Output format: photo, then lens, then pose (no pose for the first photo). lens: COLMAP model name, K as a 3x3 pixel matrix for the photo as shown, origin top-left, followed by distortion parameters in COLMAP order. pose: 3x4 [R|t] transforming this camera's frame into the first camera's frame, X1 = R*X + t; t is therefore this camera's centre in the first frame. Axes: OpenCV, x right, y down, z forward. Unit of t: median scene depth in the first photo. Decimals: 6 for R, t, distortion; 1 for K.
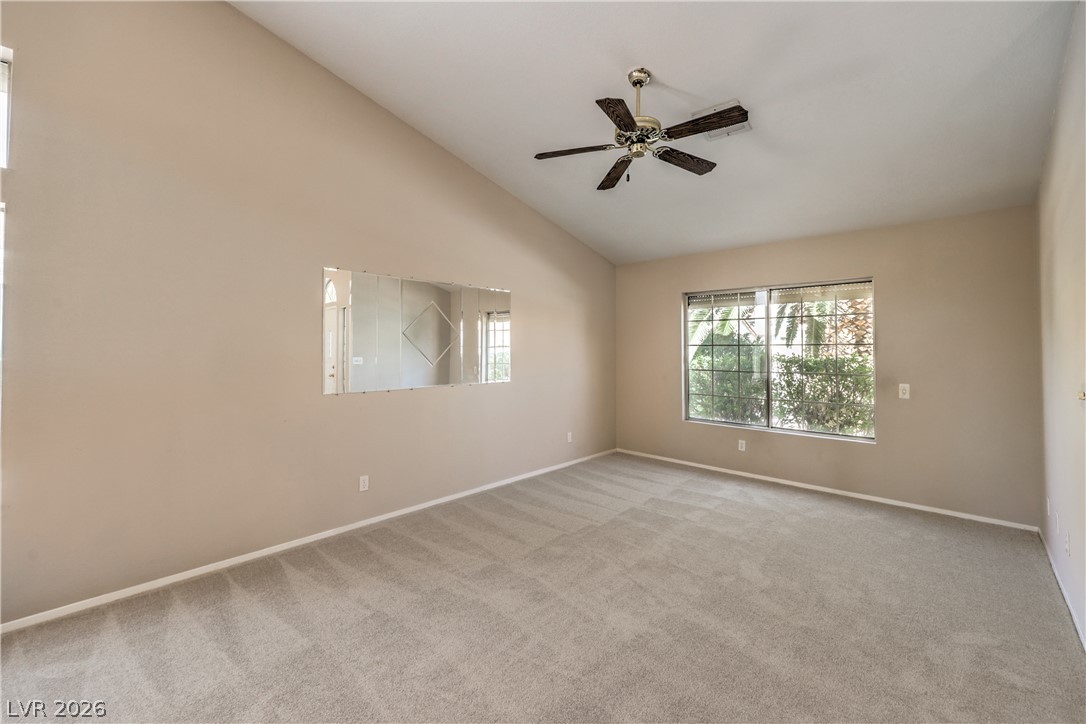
lens RADIAL K [[445.2, 0, 539.3], [0, 445.2, 340.8], [0, 0, 1]] dist [-0.001901, -0.000024]
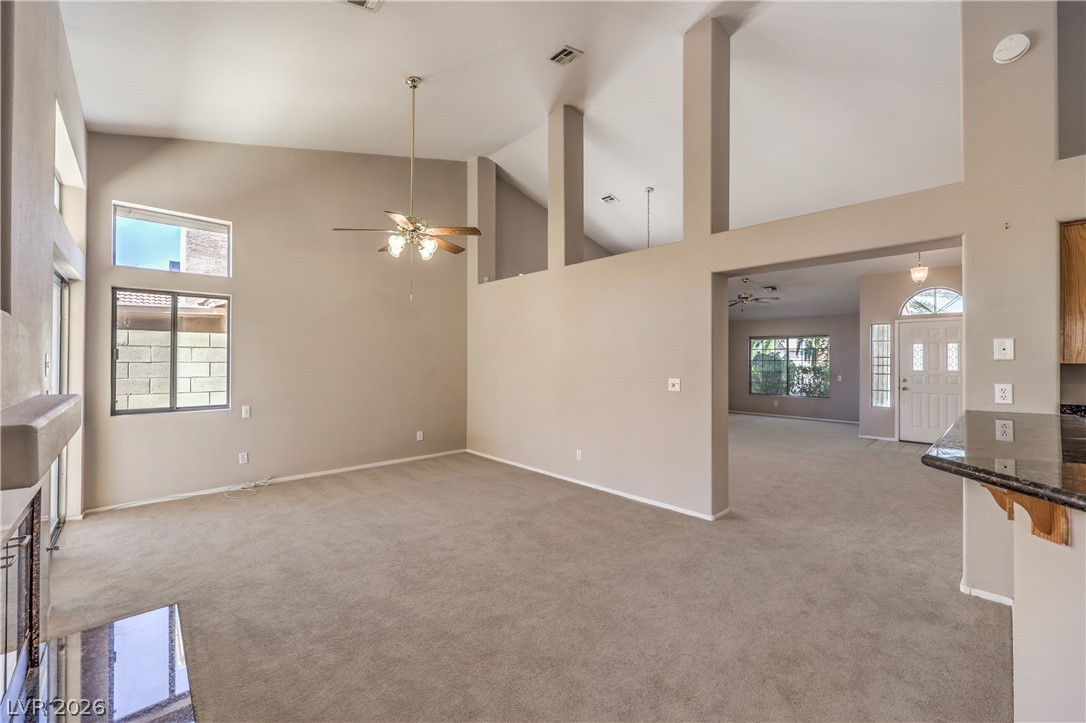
lens RADIAL K [[431.9, 0, 543.8], [0, 431.9, 359.3], [0, 0, 1]] dist [-0.002327, -0.000270]
pose [[0.998097, -0.001588, -0.061643, -0.725923], [0.002322, 0.999927, 0.011830, -0.032374], [0.061620, -0.011950, 0.998028, -1.557555]]
